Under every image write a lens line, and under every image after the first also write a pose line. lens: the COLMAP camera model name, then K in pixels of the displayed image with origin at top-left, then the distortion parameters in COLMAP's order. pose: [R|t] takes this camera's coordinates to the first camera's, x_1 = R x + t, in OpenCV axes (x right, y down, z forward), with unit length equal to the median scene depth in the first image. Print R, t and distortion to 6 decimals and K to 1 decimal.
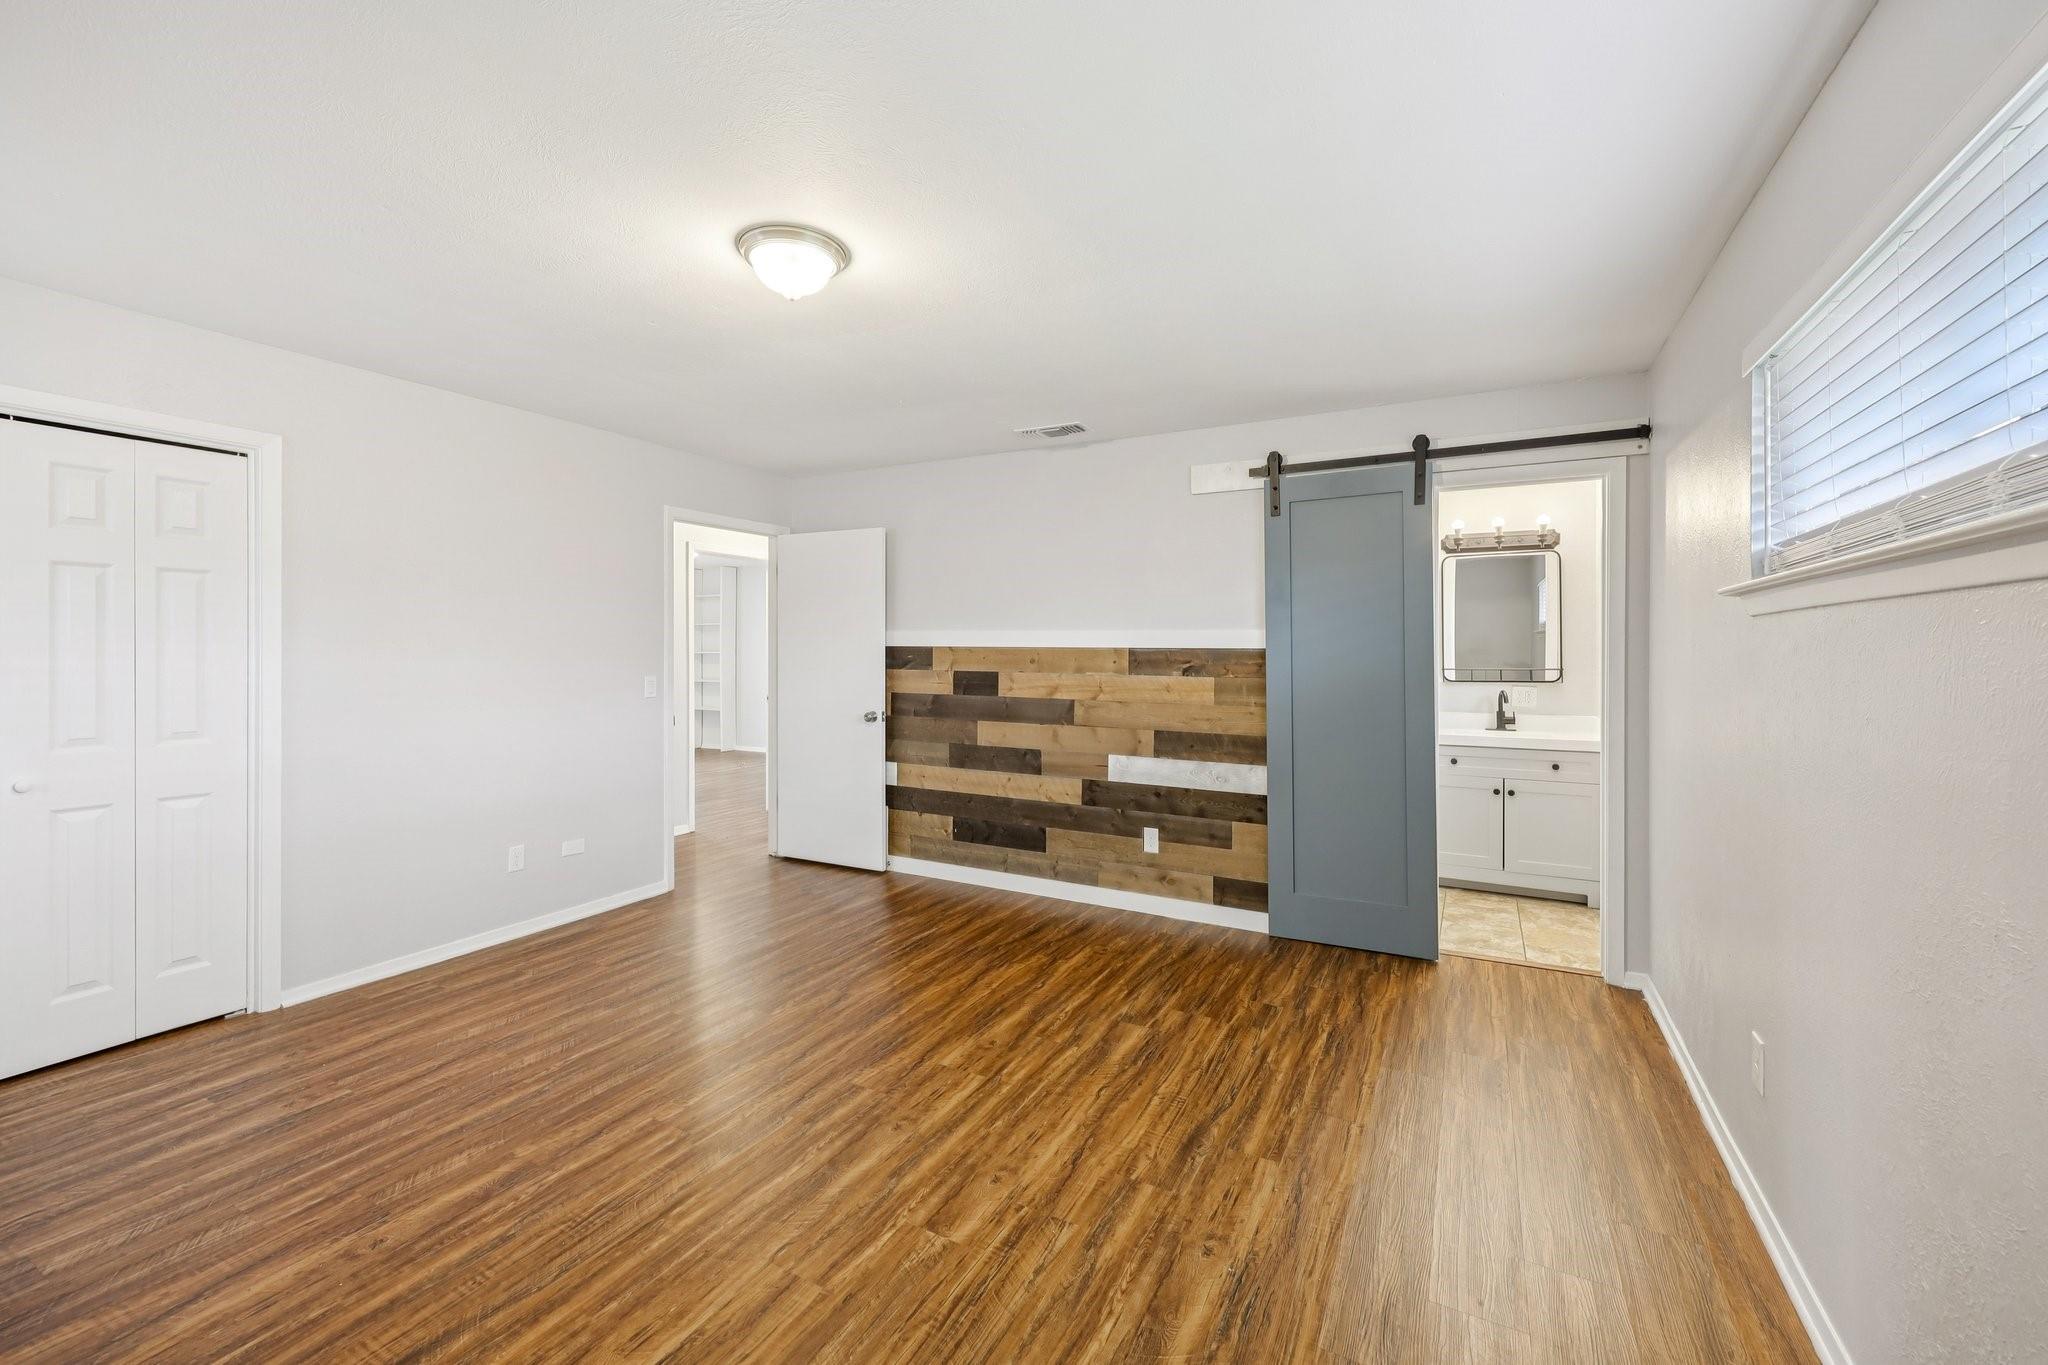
lens RADIAL K [[827.4, 0, 1028.4], [0, 827.4, 676.3], [0, 0, 1]] dist [0.000986, 0.000041]
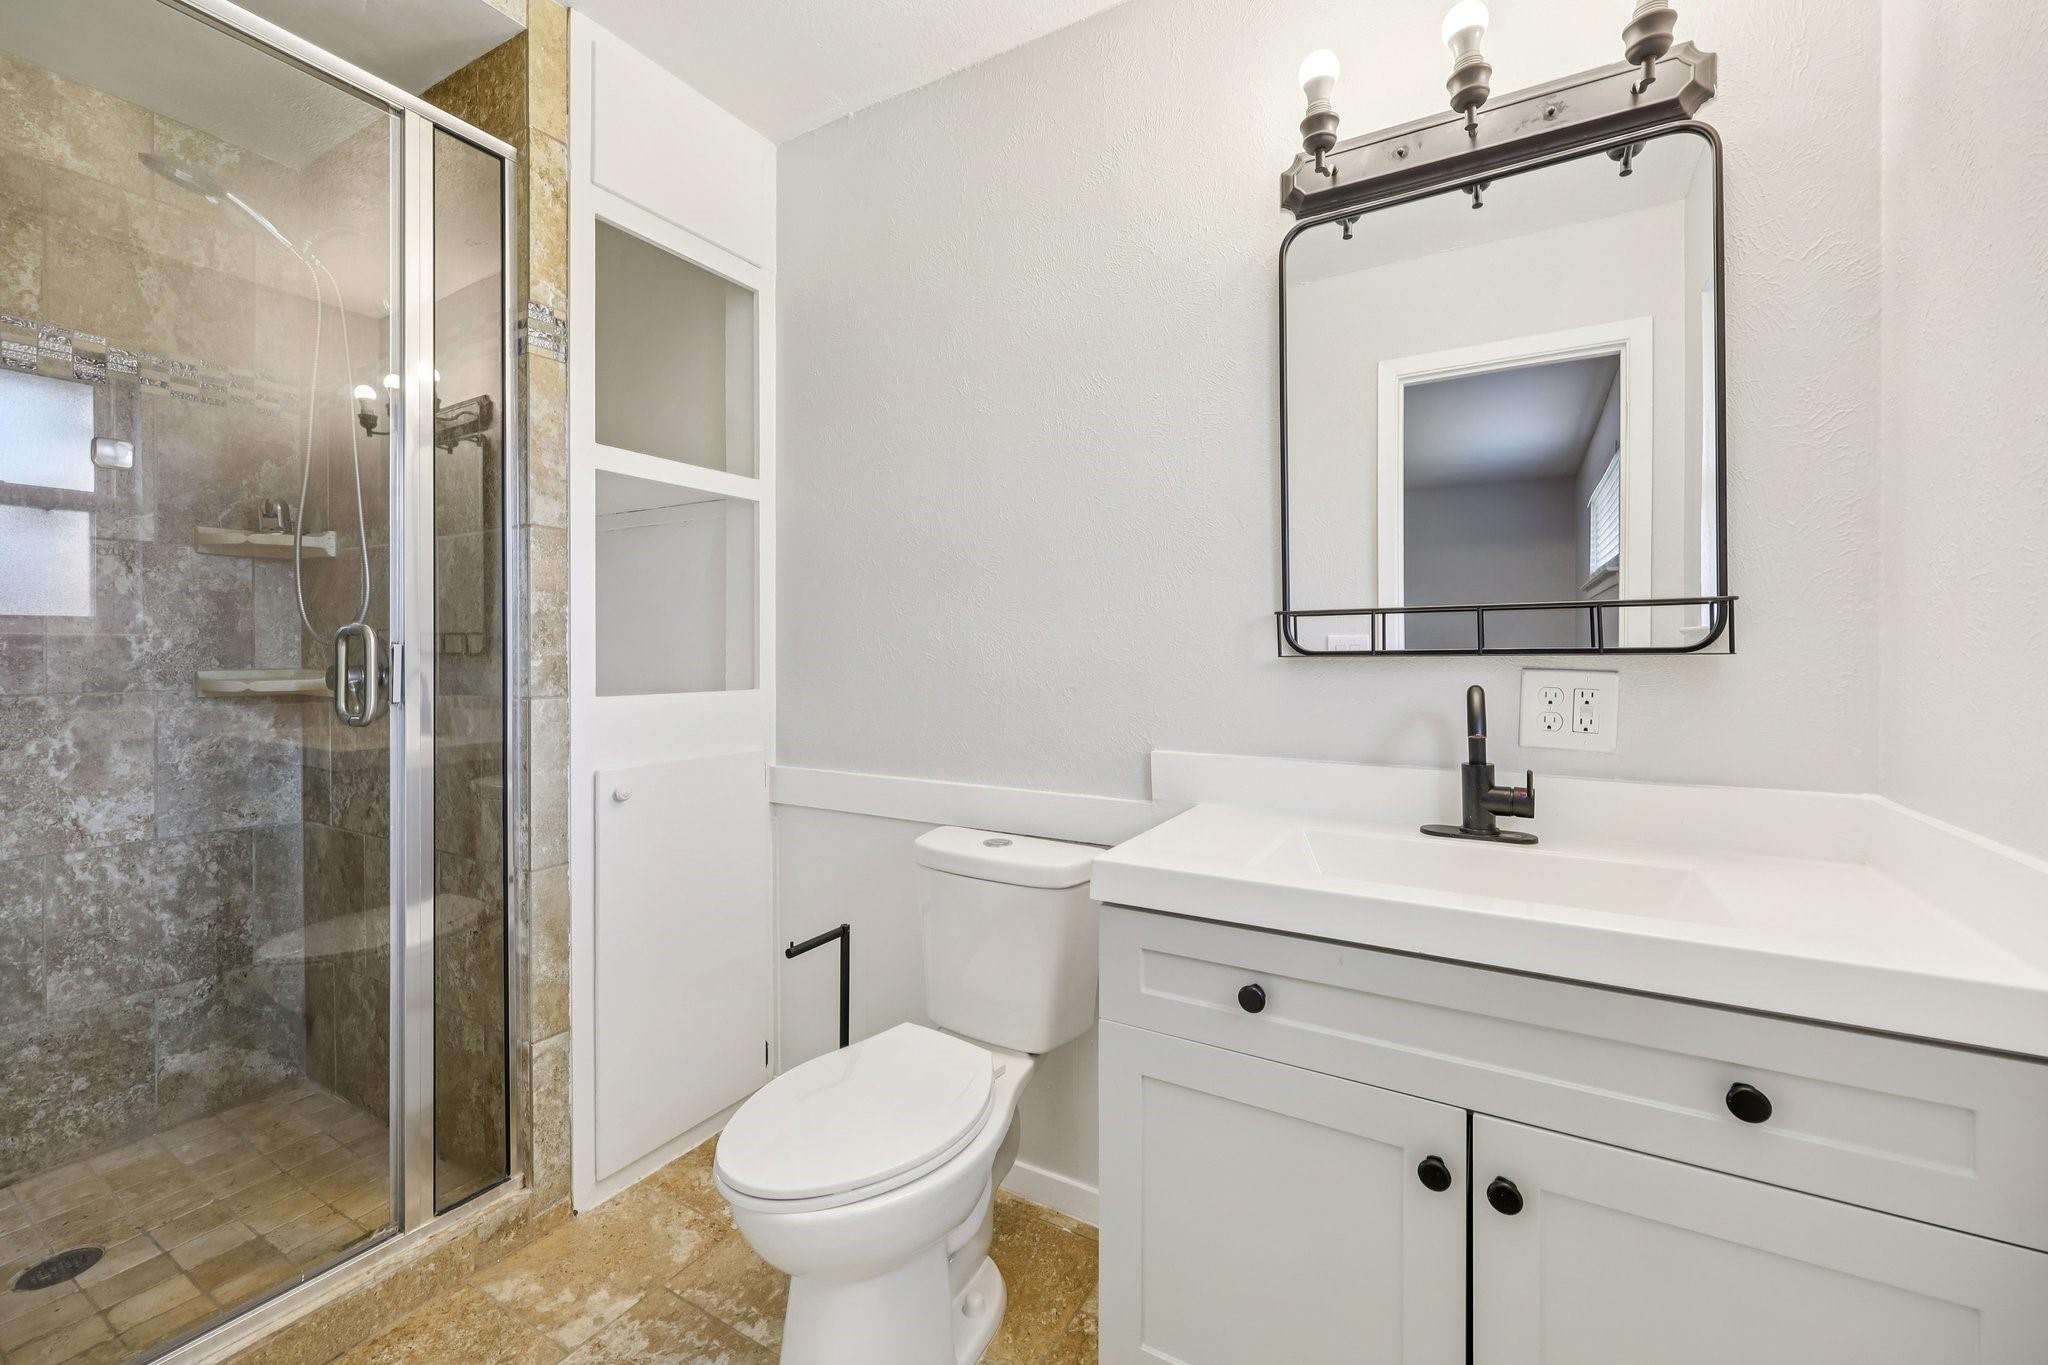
lens RADIAL K [[827.4, 0, 1019.2], [0, 827.4, 663.7], [0, 0, 1]] dist [0.000986, 0.000041]
pose [[0.999022, 0.000255, -0.044215, 0.444669], [-0.000395, 0.999995, -0.003169, 0.011691], [0.044214, 0.003183, 0.999017, 0.744235]]
